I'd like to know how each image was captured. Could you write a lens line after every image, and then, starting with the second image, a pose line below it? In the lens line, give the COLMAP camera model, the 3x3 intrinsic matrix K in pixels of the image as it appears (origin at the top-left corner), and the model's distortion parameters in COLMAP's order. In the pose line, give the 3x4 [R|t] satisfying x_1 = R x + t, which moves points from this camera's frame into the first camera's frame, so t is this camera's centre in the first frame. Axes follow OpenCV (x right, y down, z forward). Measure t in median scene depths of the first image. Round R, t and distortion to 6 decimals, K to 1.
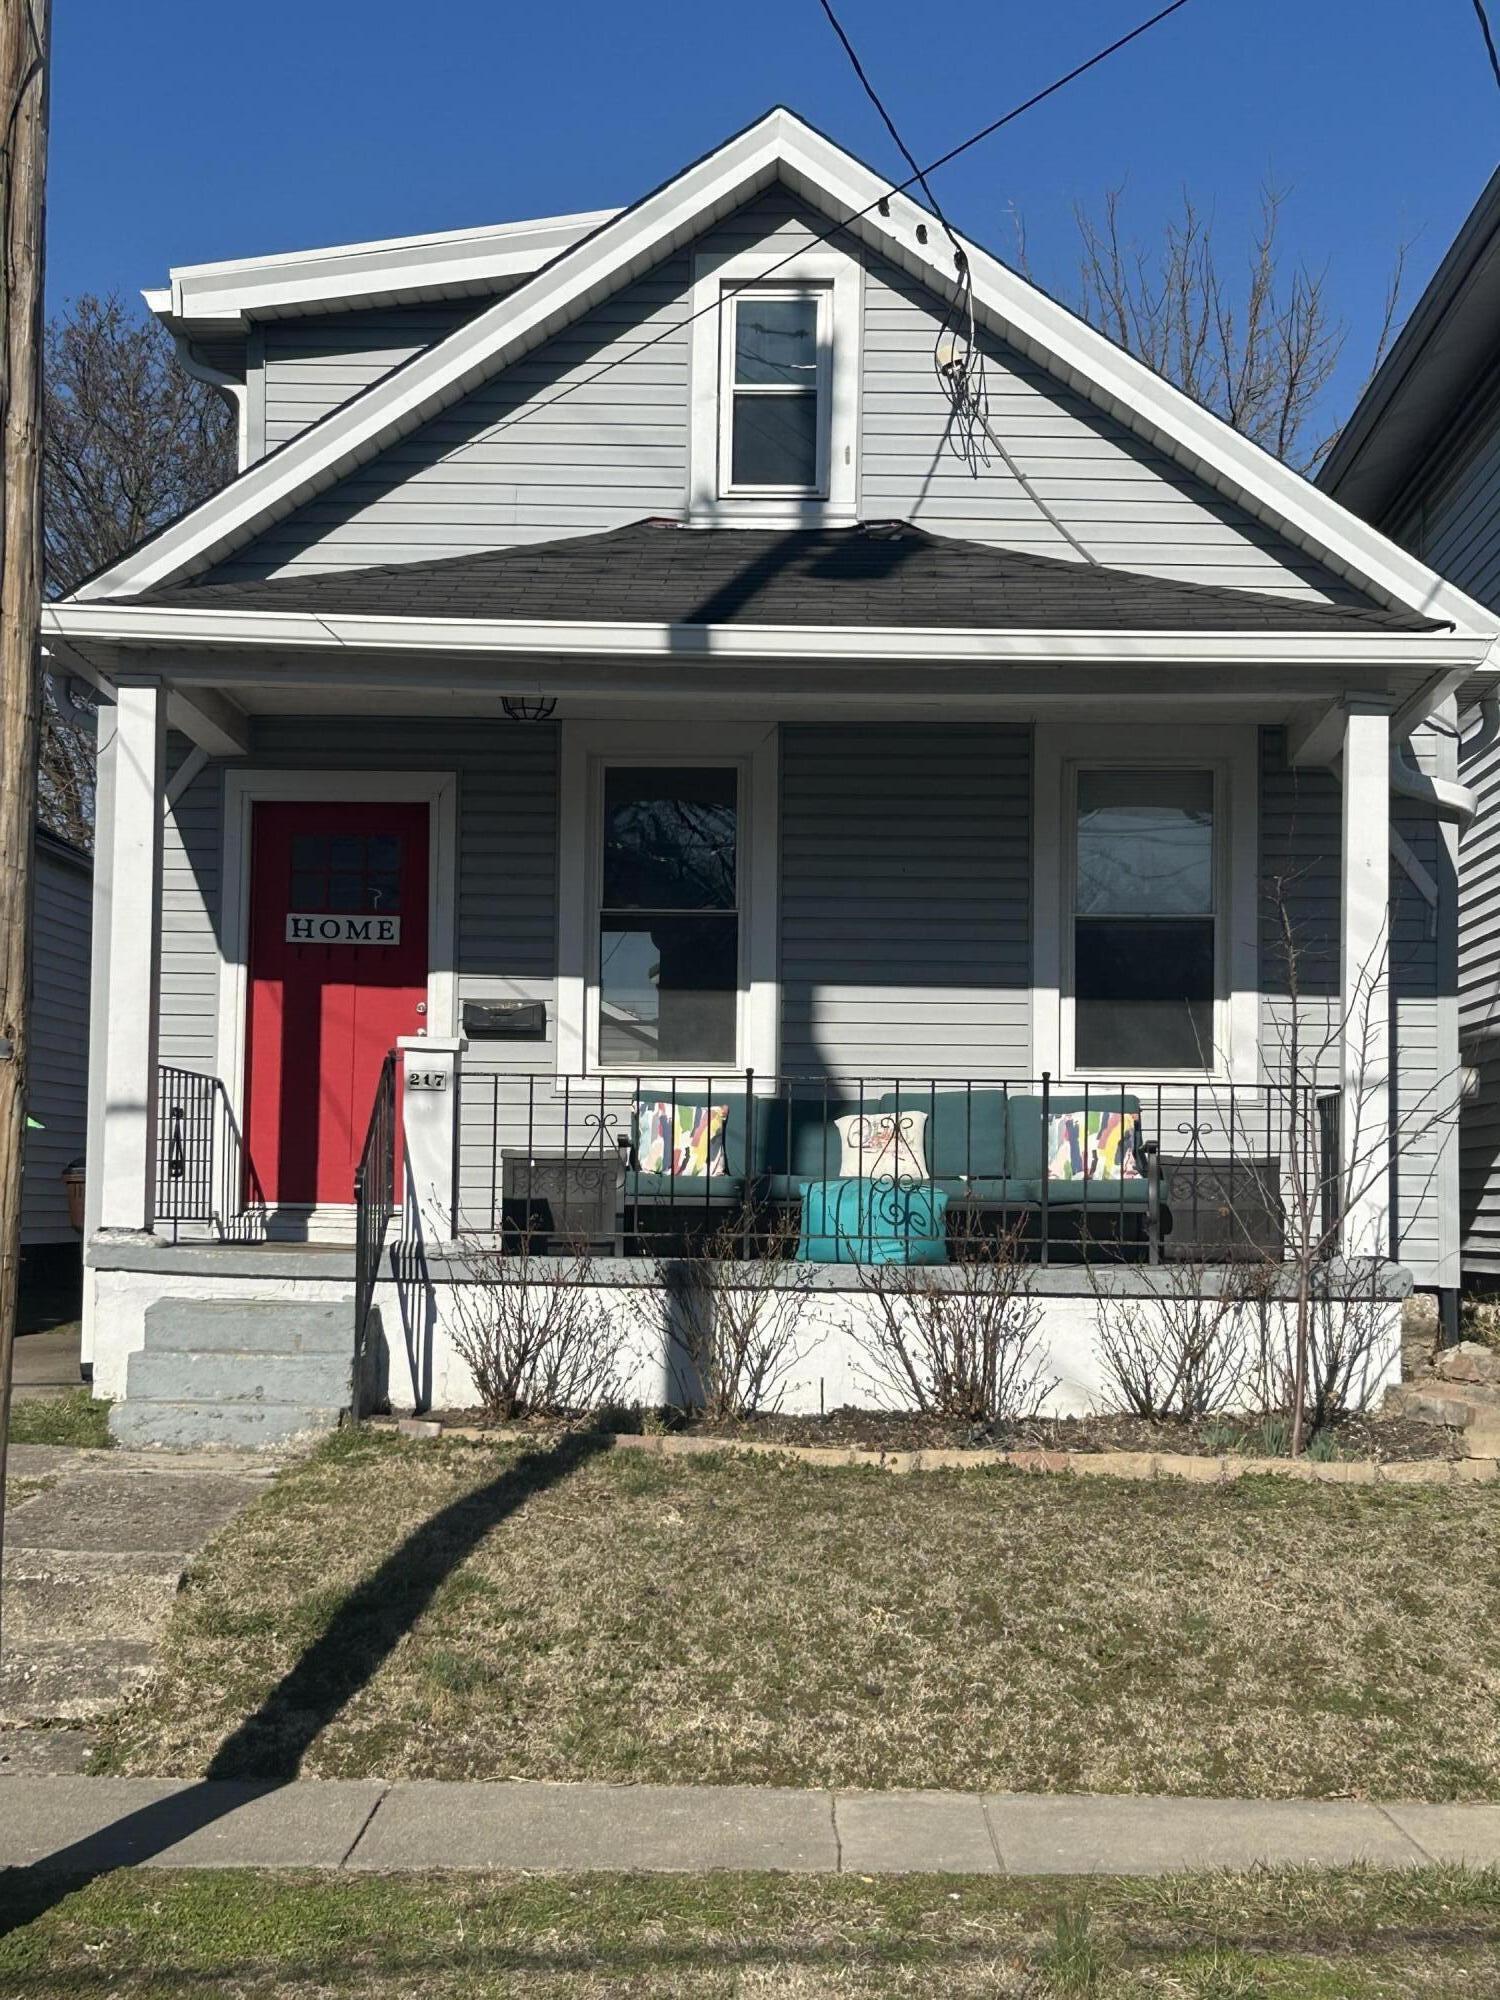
lens RADIAL K [[3316.3, 0, 750.0], [0, 3316.3, 1000.0], [0, 0, 1]] dist [0.017030, 0.014697]
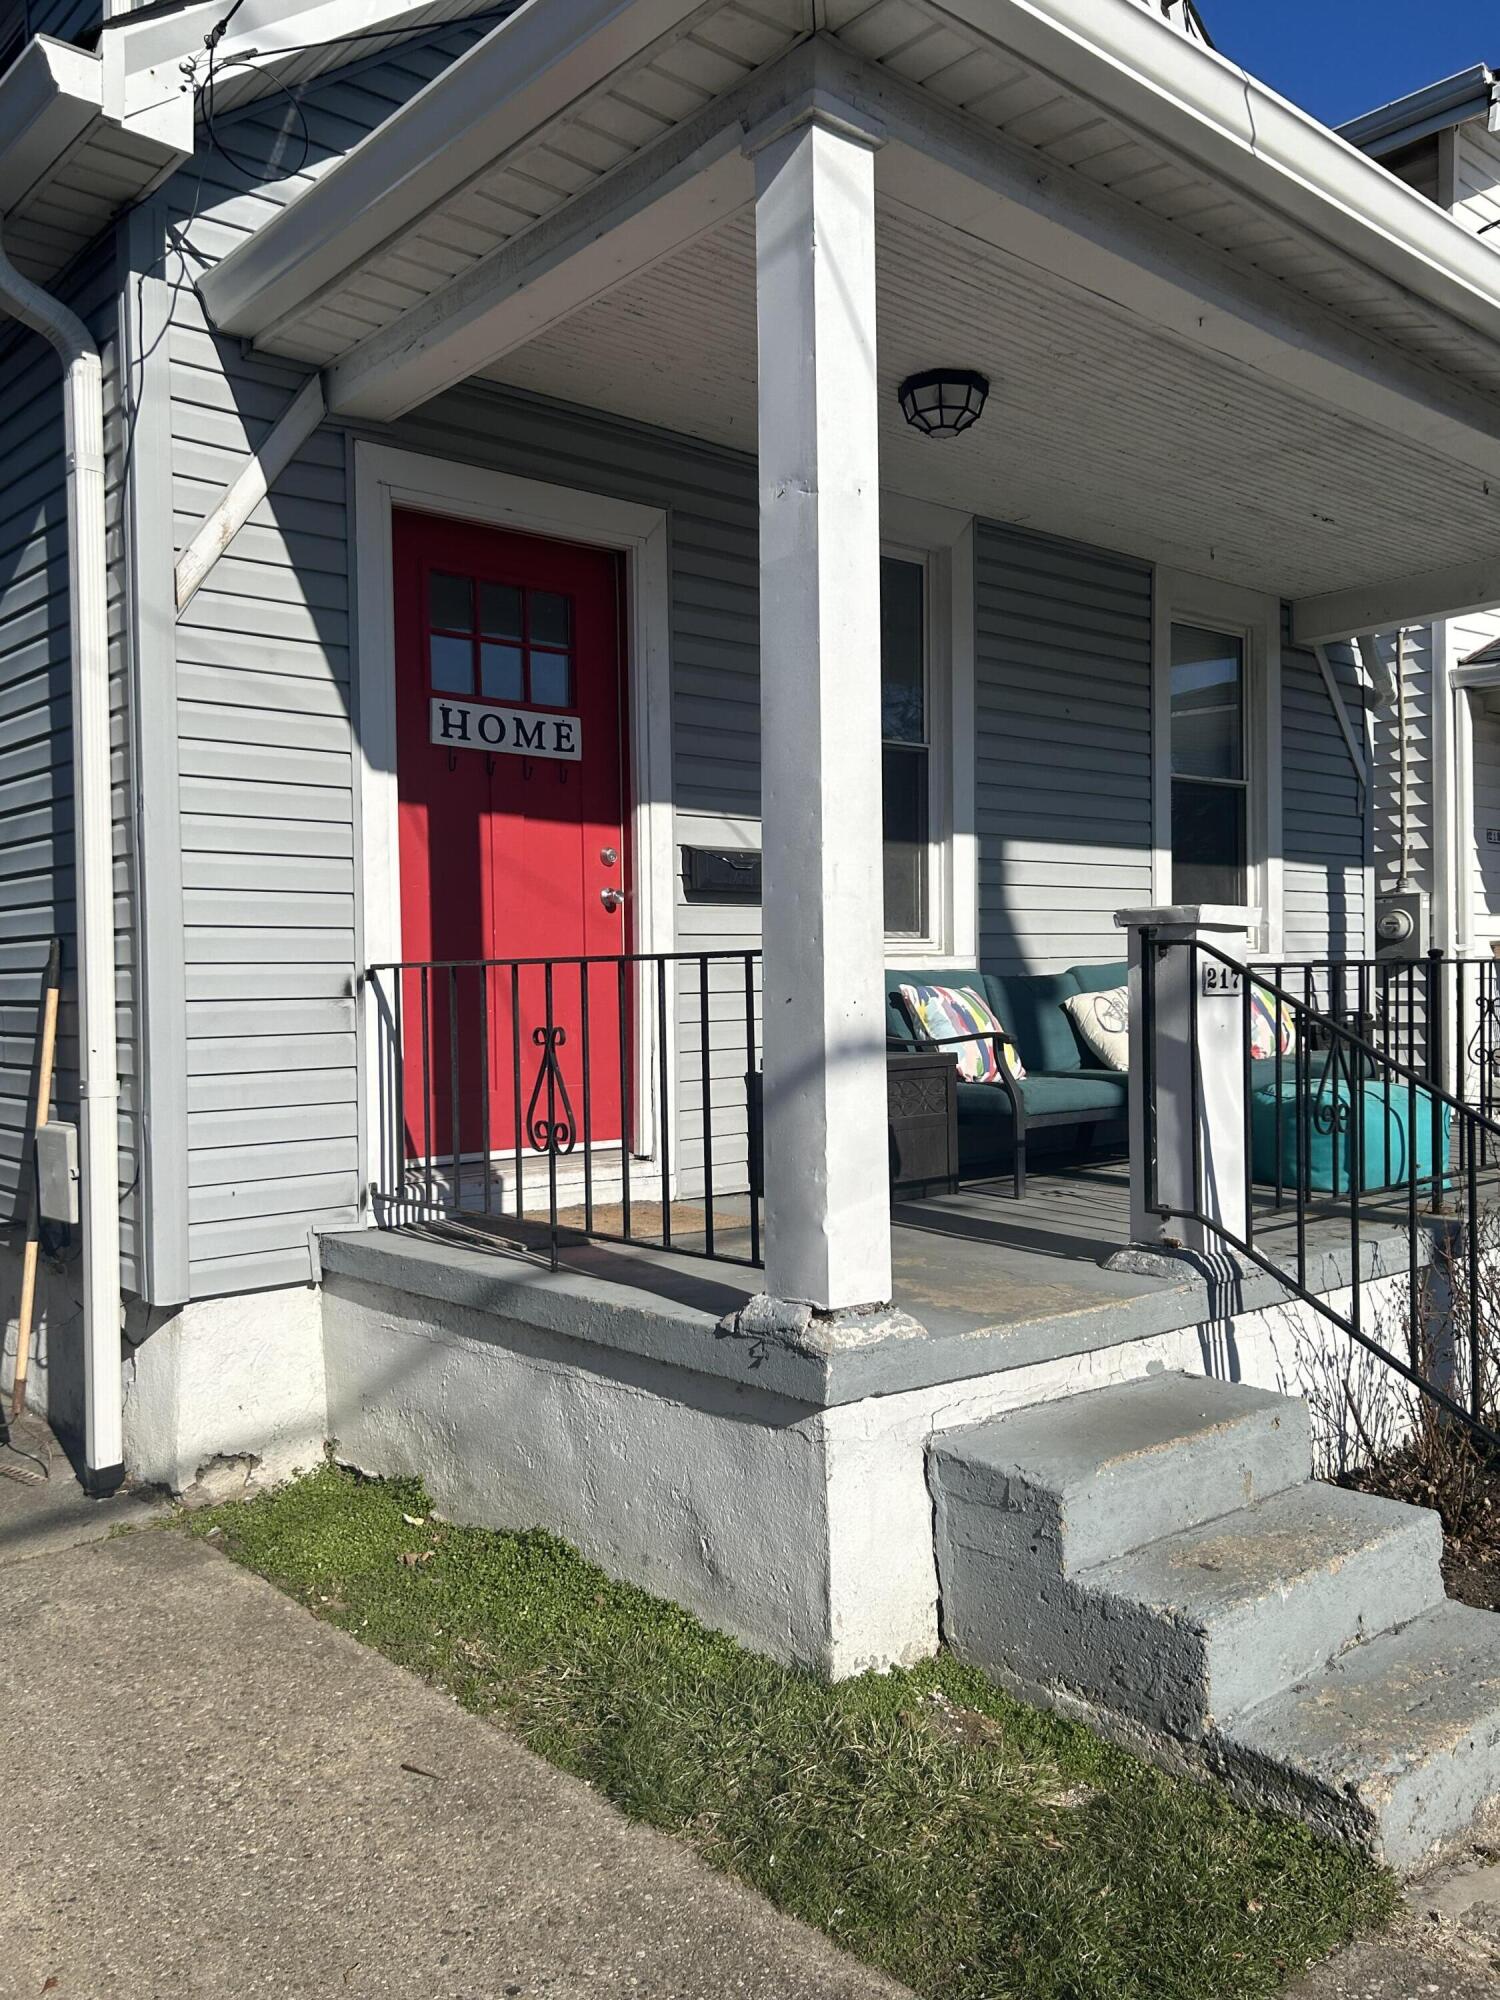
lens RADIAL K [[1648.3, 0, 750.0], [0, 1648.3, 1000.0], [0, 0, 1]] dist [0.063916, -0.000510]
pose [[0.727718, -0.033209, 0.685072, -0.314100], [-0.018170, 0.997543, 0.067657, 0.008681], [-0.685636, -0.061682, 0.725327, 0.731764]]
